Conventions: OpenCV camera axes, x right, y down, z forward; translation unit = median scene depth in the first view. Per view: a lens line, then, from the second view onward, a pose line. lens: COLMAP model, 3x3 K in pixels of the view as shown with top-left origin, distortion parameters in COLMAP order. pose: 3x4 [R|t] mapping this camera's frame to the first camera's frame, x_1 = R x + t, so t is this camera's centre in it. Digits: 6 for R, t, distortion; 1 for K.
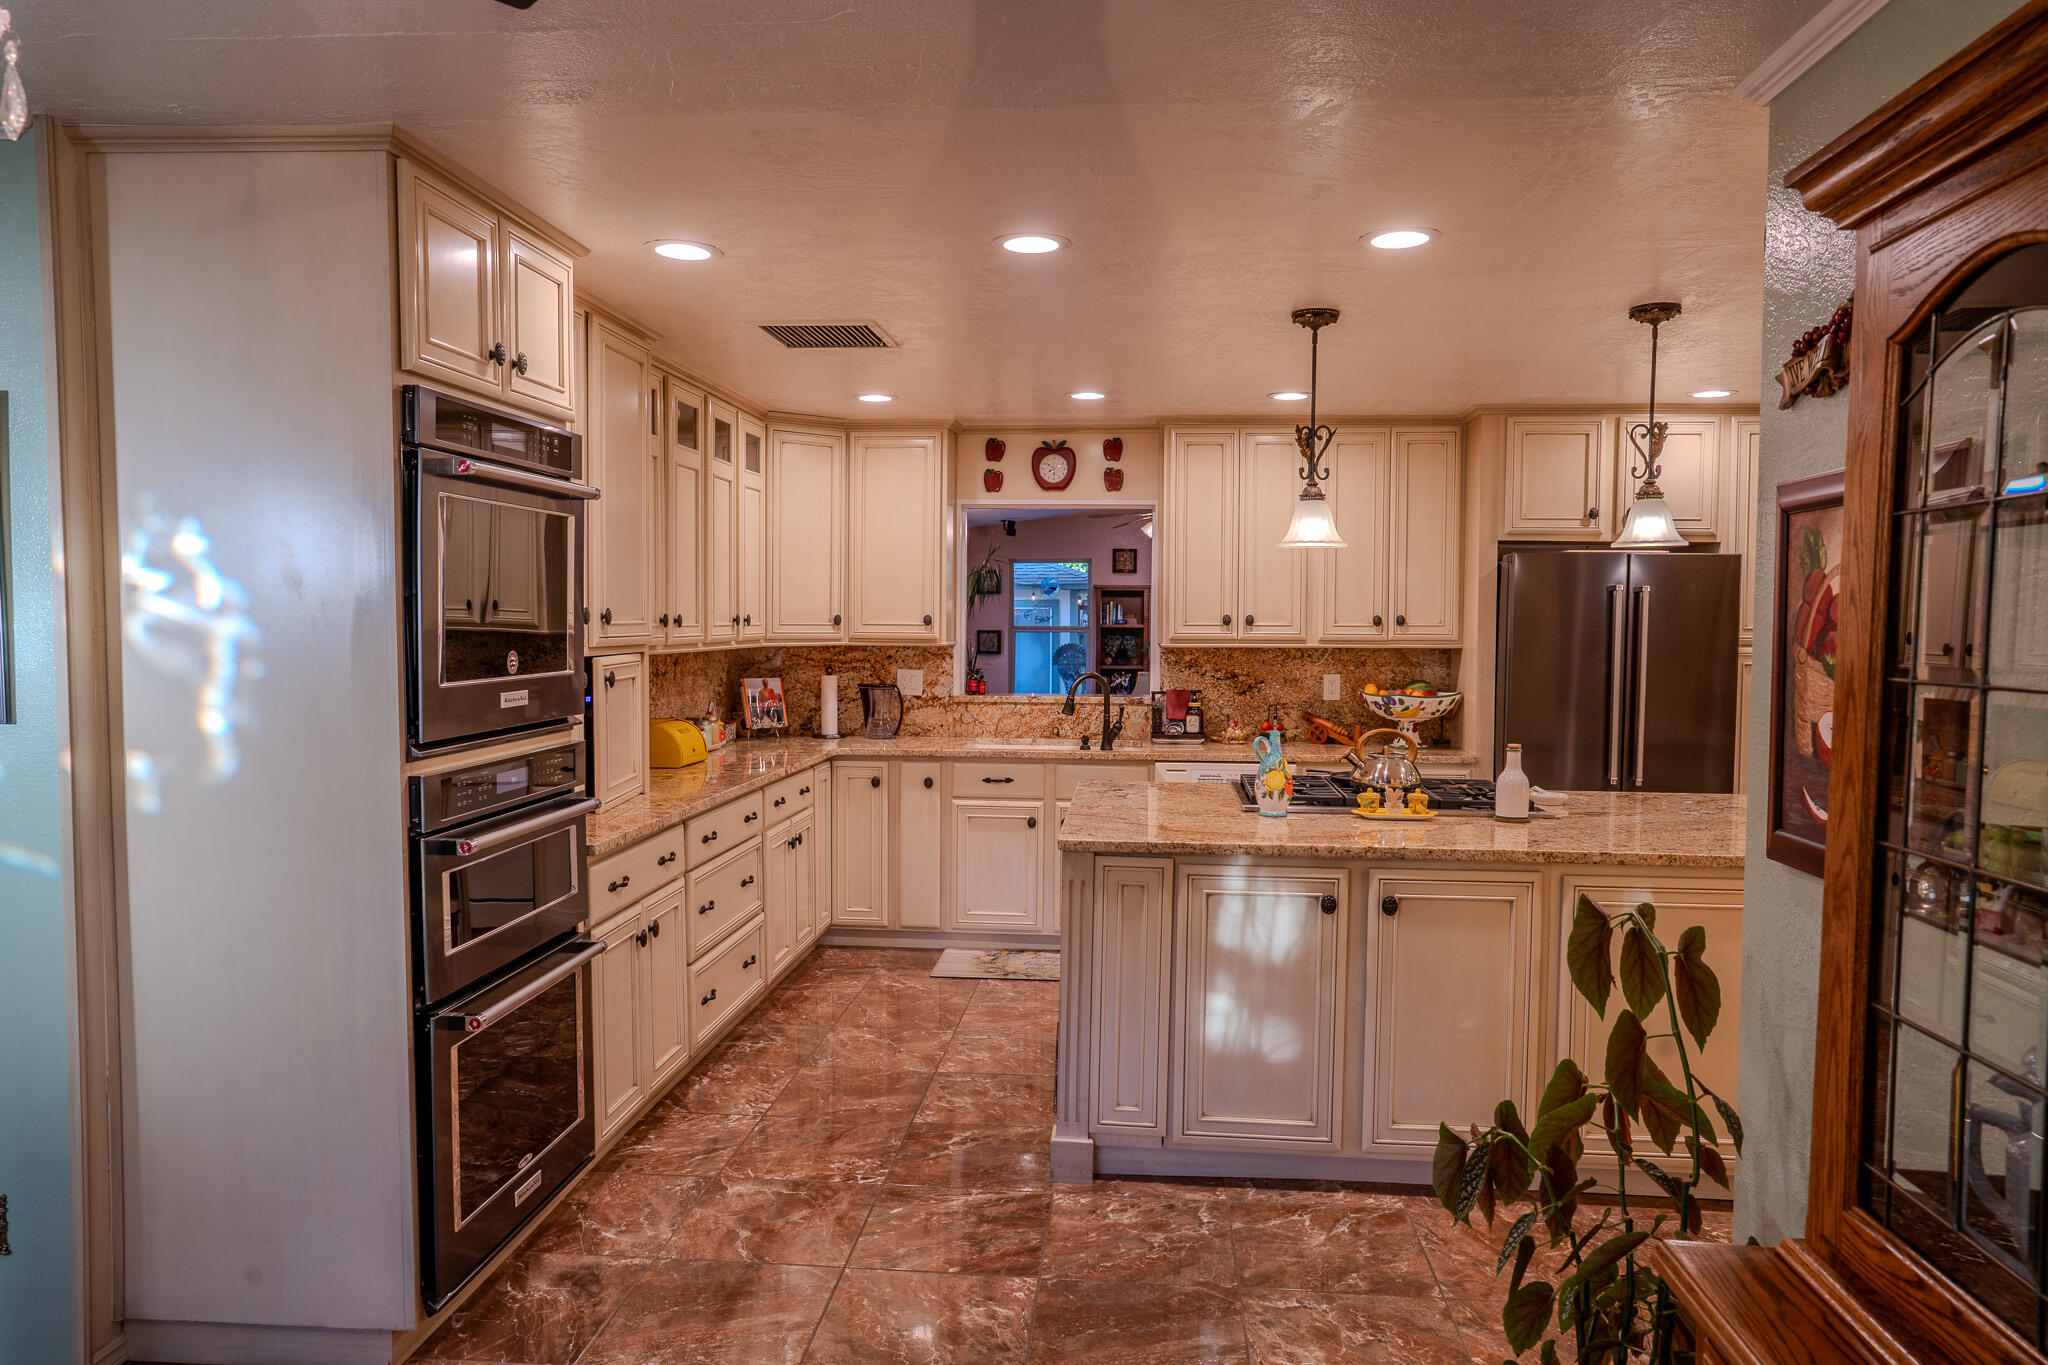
lens RADIAL K [[1360.8, 0, 1023.5], [0, 1360.8, 689.3], [0, 0, 1]] dist [-0.047019, 0.058178]
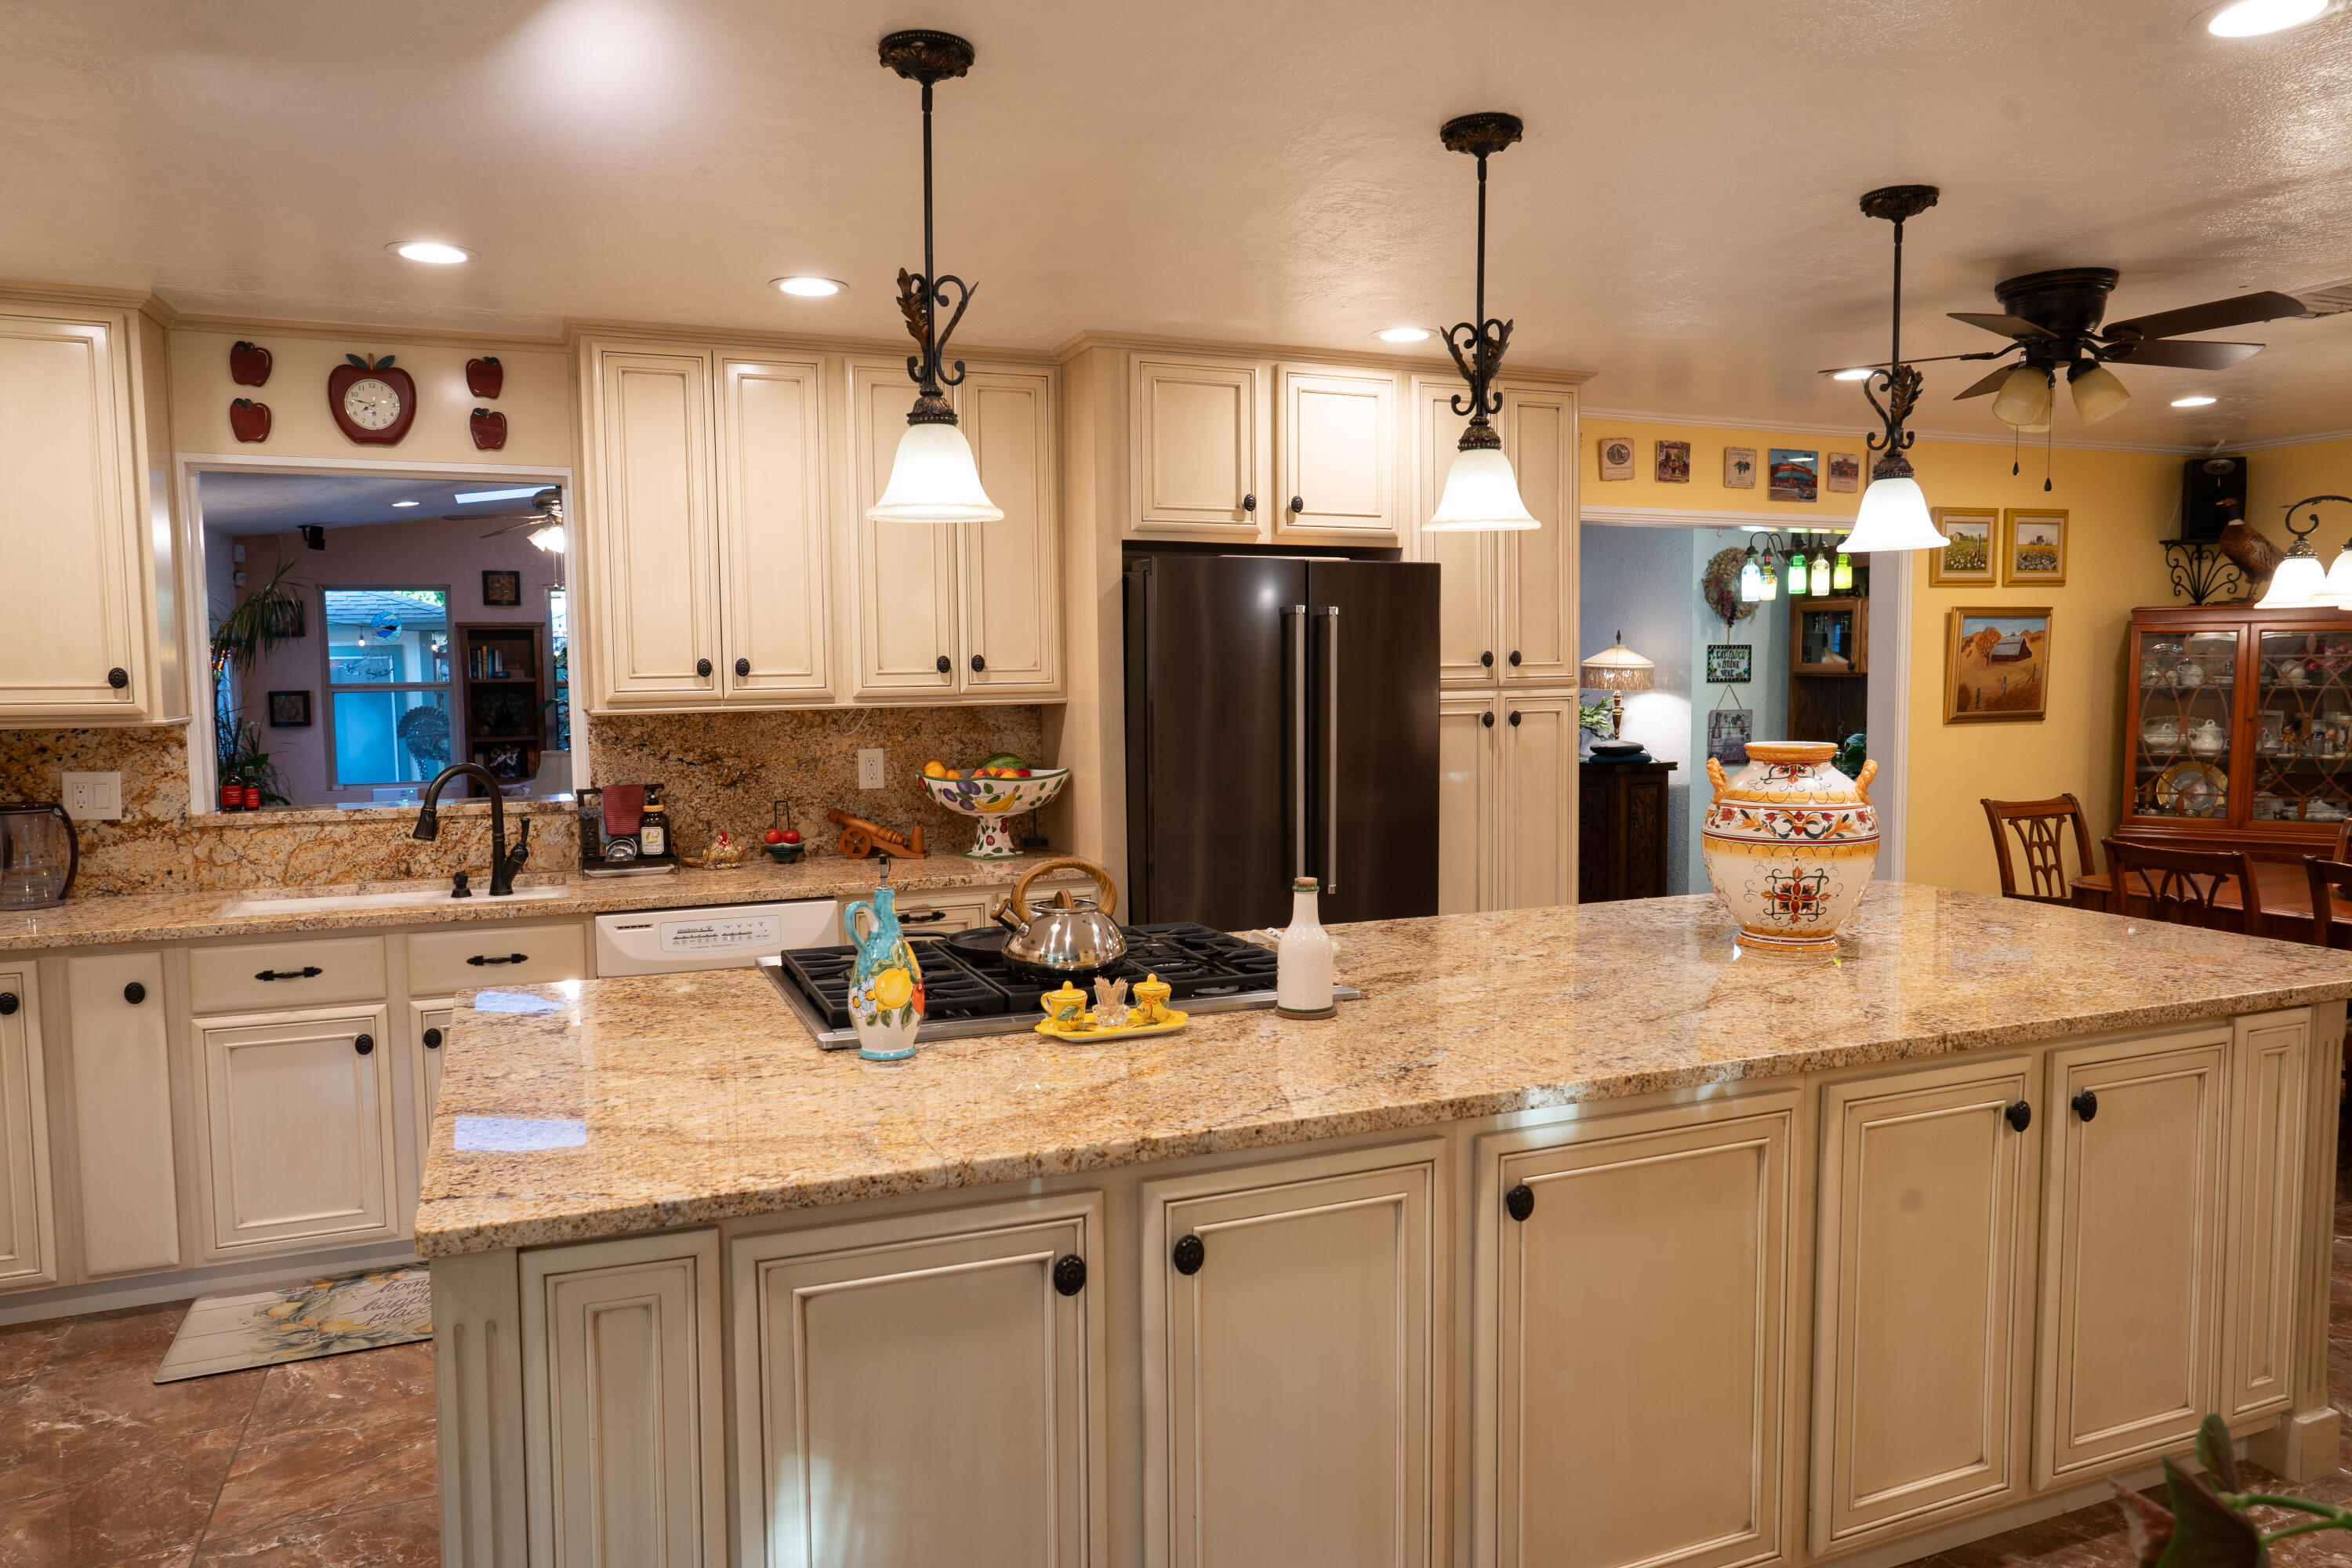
lens RADIAL K [[1562.8, 0, 1175.5], [0, 1562.8, 791.8], [0, 0, 1]] dist [-0.047019, 0.058178]
pose [[0.884359, -0.053463, 0.463736, 0.010542], [0.040096, 0.998448, 0.038645, -0.013785], [-0.465082, -0.015581, 0.885130, 0.282352]]
